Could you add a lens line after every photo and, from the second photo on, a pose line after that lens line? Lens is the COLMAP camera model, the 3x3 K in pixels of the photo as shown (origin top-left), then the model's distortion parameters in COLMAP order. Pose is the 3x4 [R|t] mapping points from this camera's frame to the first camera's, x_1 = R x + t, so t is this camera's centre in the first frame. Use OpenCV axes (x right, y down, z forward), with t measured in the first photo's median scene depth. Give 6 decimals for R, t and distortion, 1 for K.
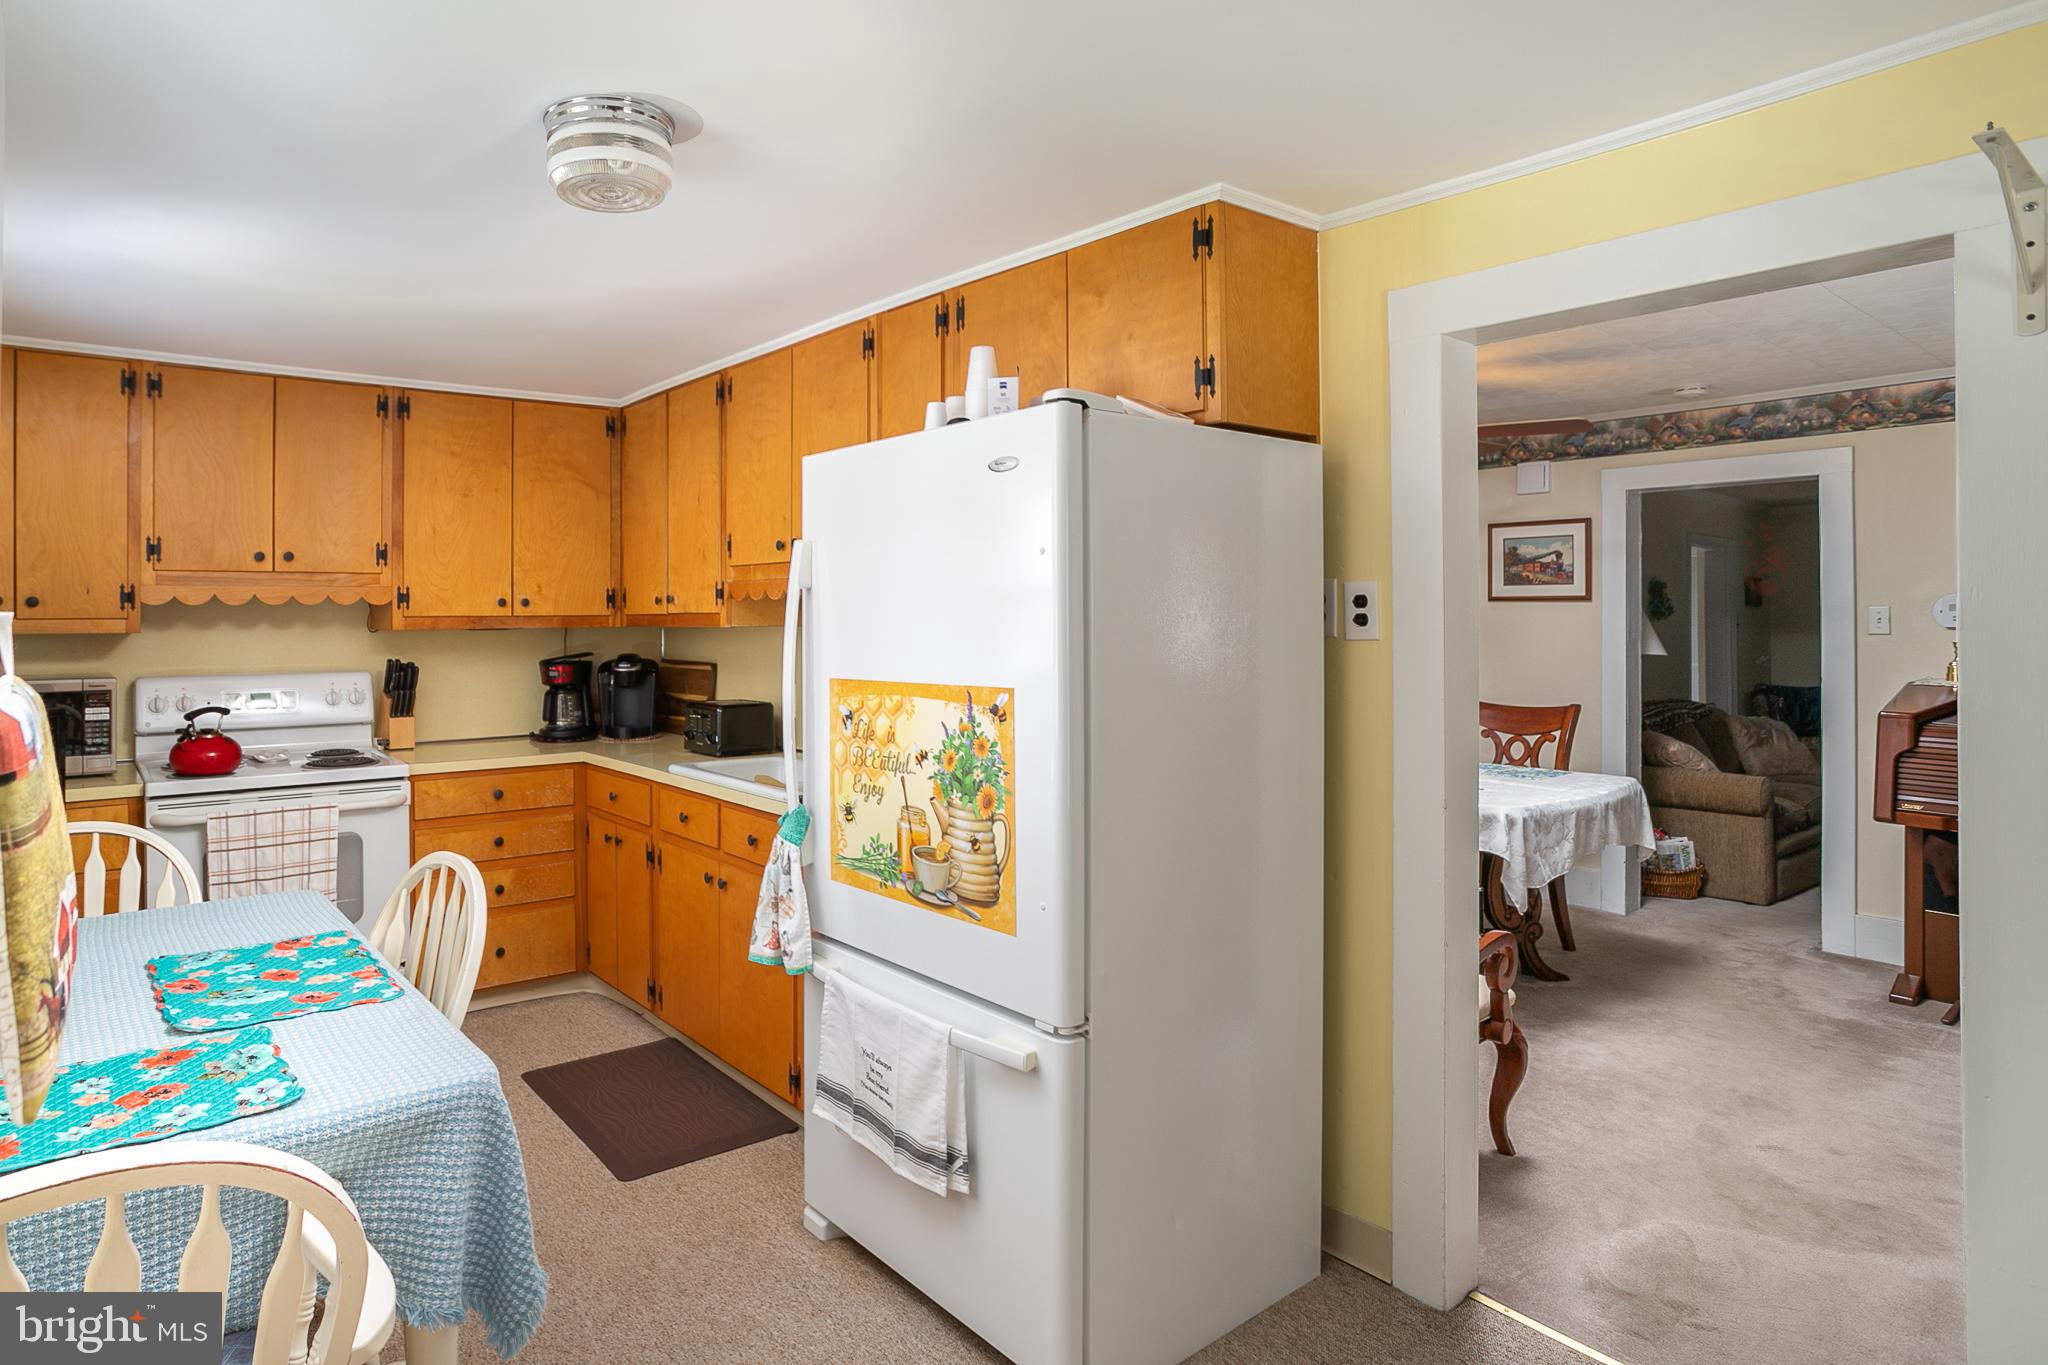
lens RADIAL K [[1125.0, 0, 801.2], [0, 1125.0, 612.3], [0, 0, 1]] dist [-0.065805, 0.076203]
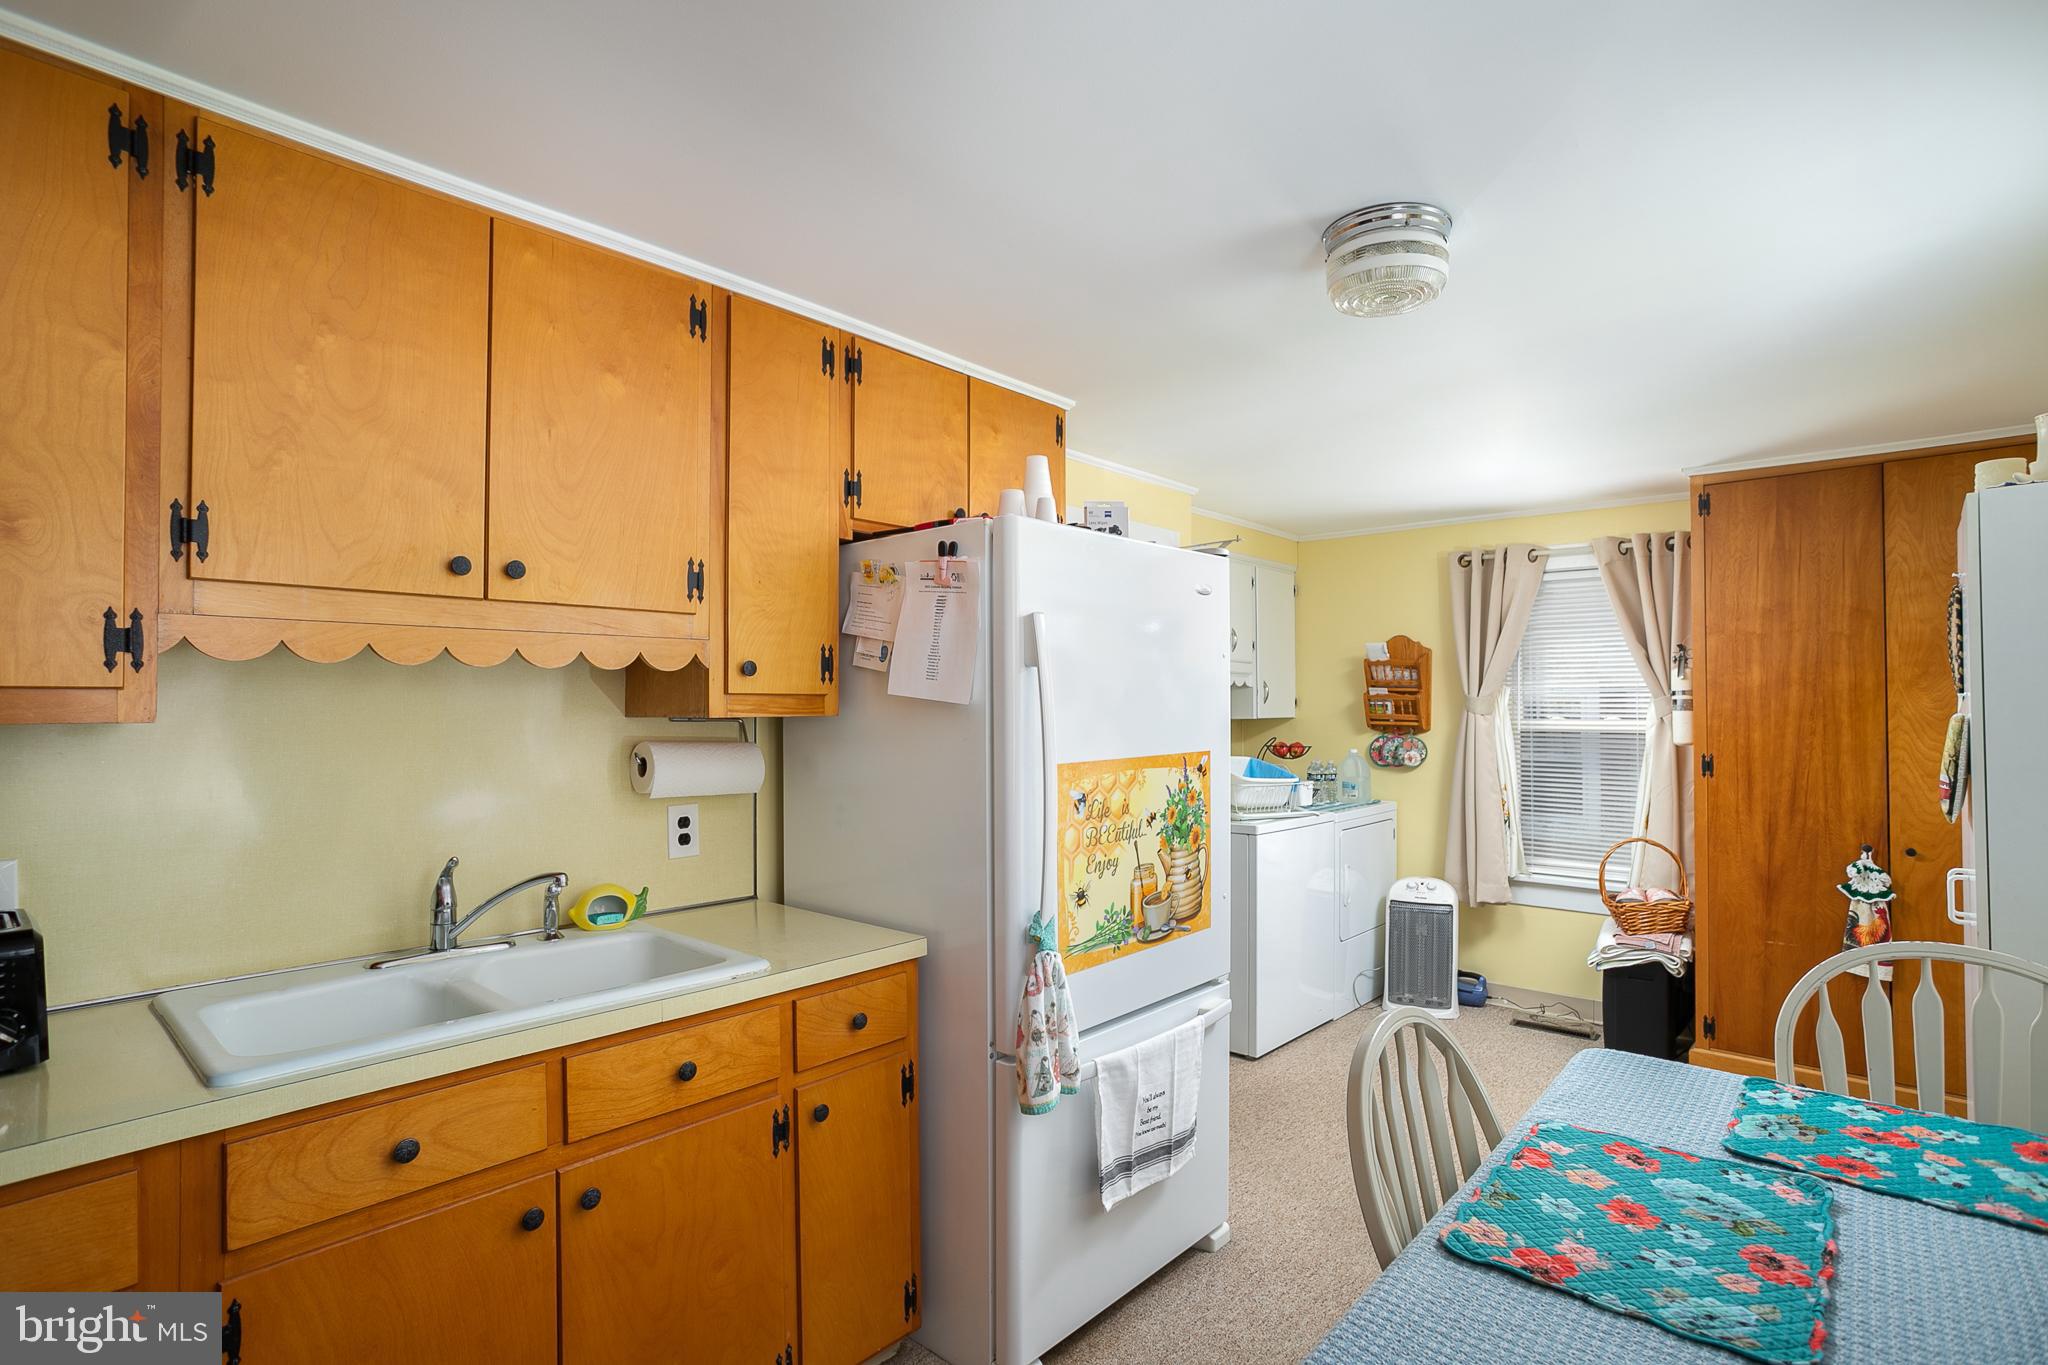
lens RADIAL K [[1007.8, 0, 1057.0], [0, 1007.8, 710.4], [0, 0, 1]] dist [-0.028516, 0.000357]
pose [[-0.272625, 0.003005, 0.962116, -0.512174], [0.002232, 0.999994, -0.002491, 0.010351], [-0.962118, 0.001468, -0.272630, 0.803585]]
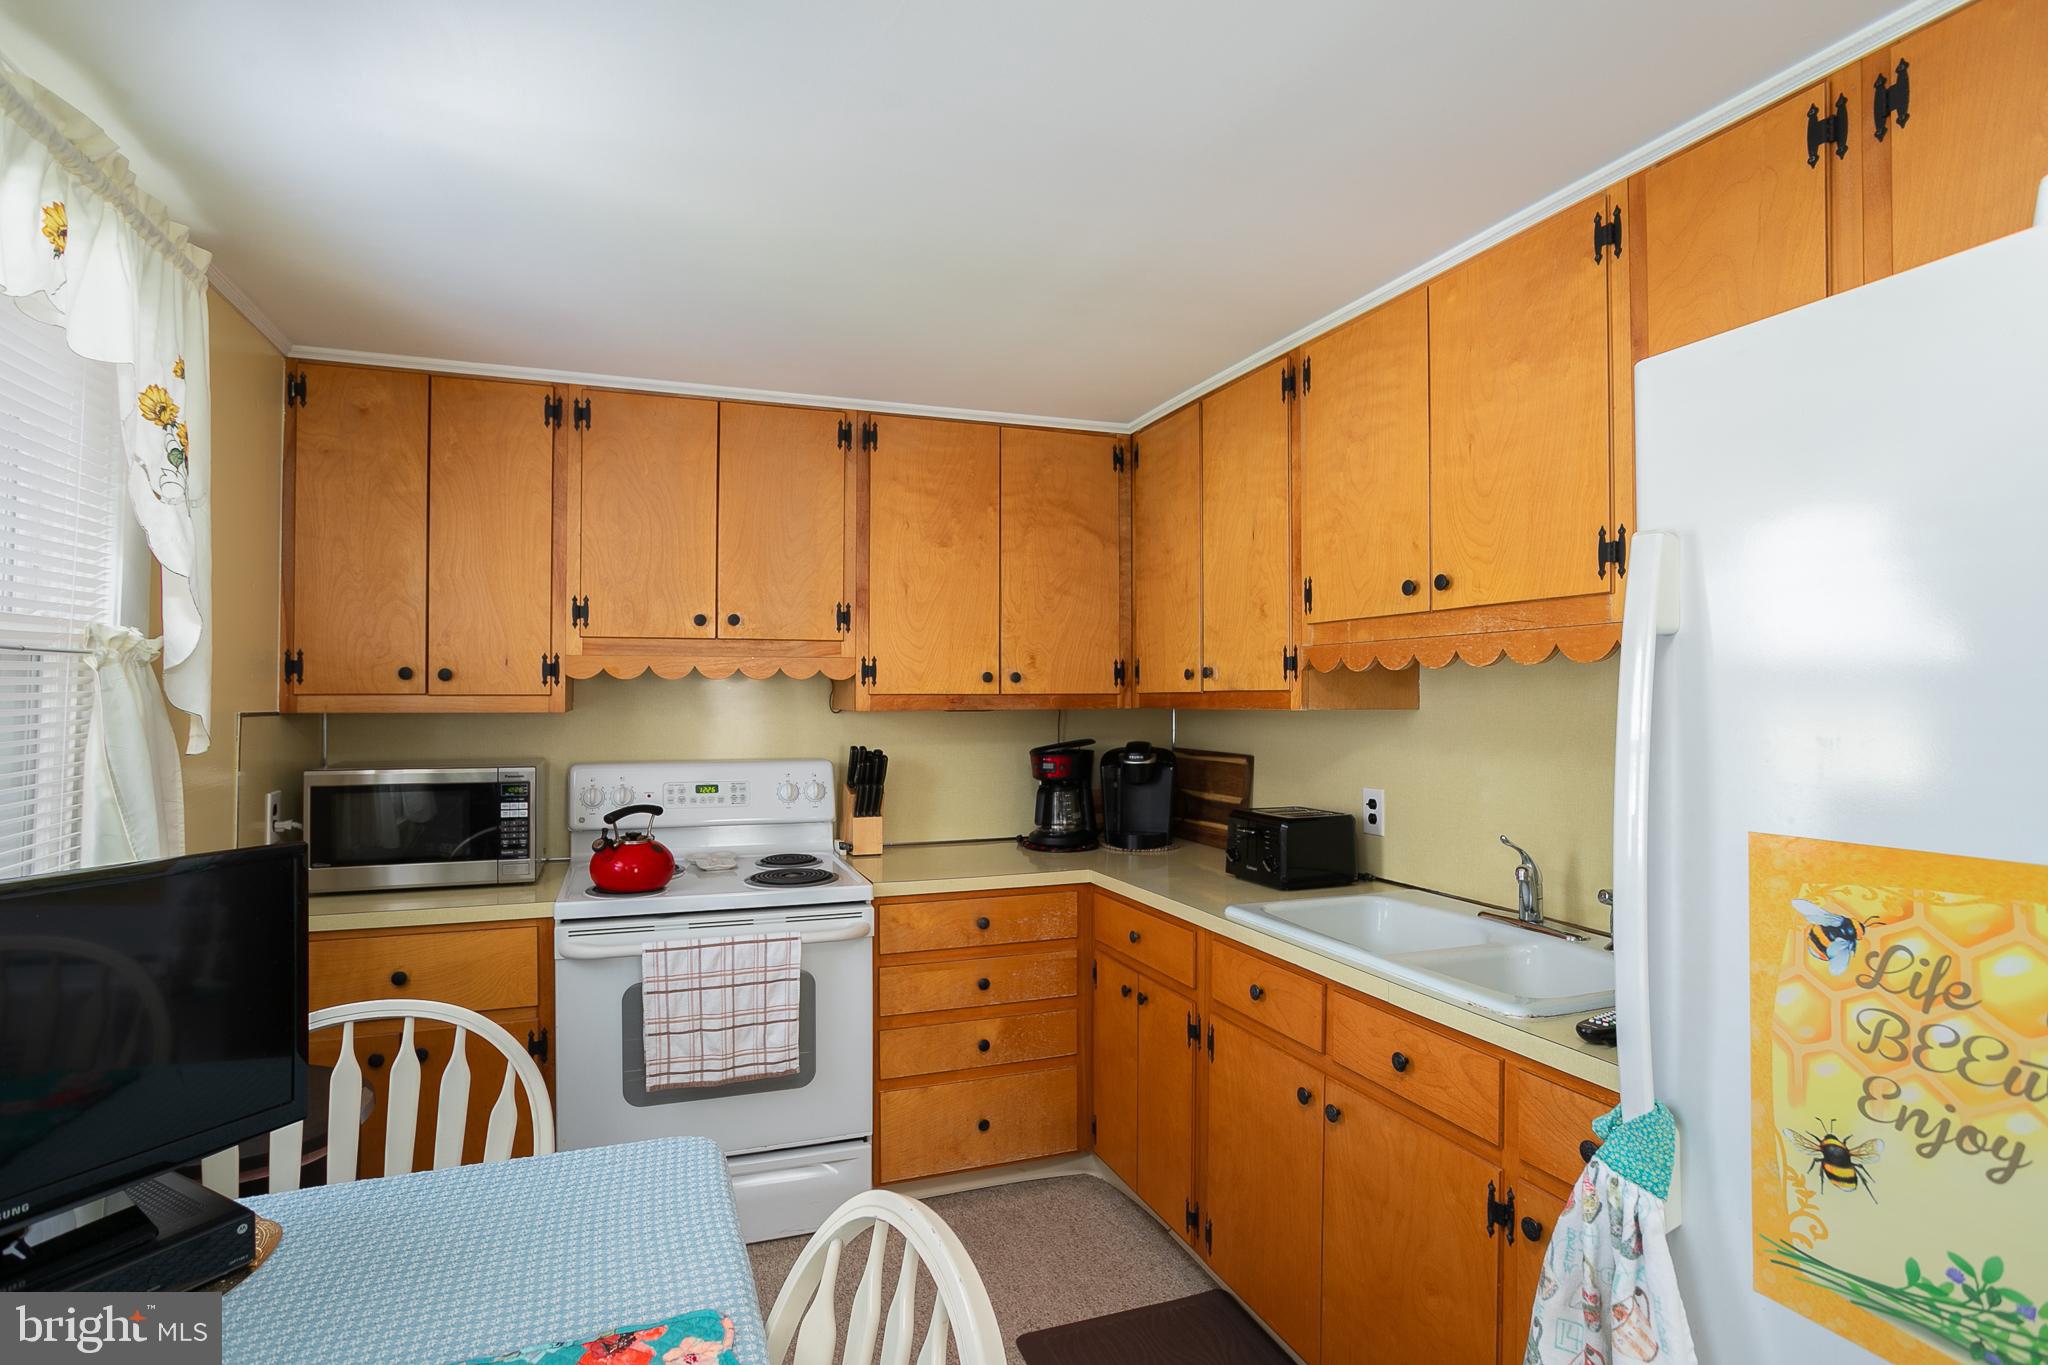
lens RADIAL K [[1000.7, 0, 988.7], [0, 1000.7, 691.2], [0, 0, 1]] dist [-0.038568, 0.023917]
pose [[0.971601, 0.002789, -0.236609, -0.114344], [-0.003313, 0.999993, -0.001815, 0.002950], [0.236603, 0.002547, 0.971603, 0.360421]]
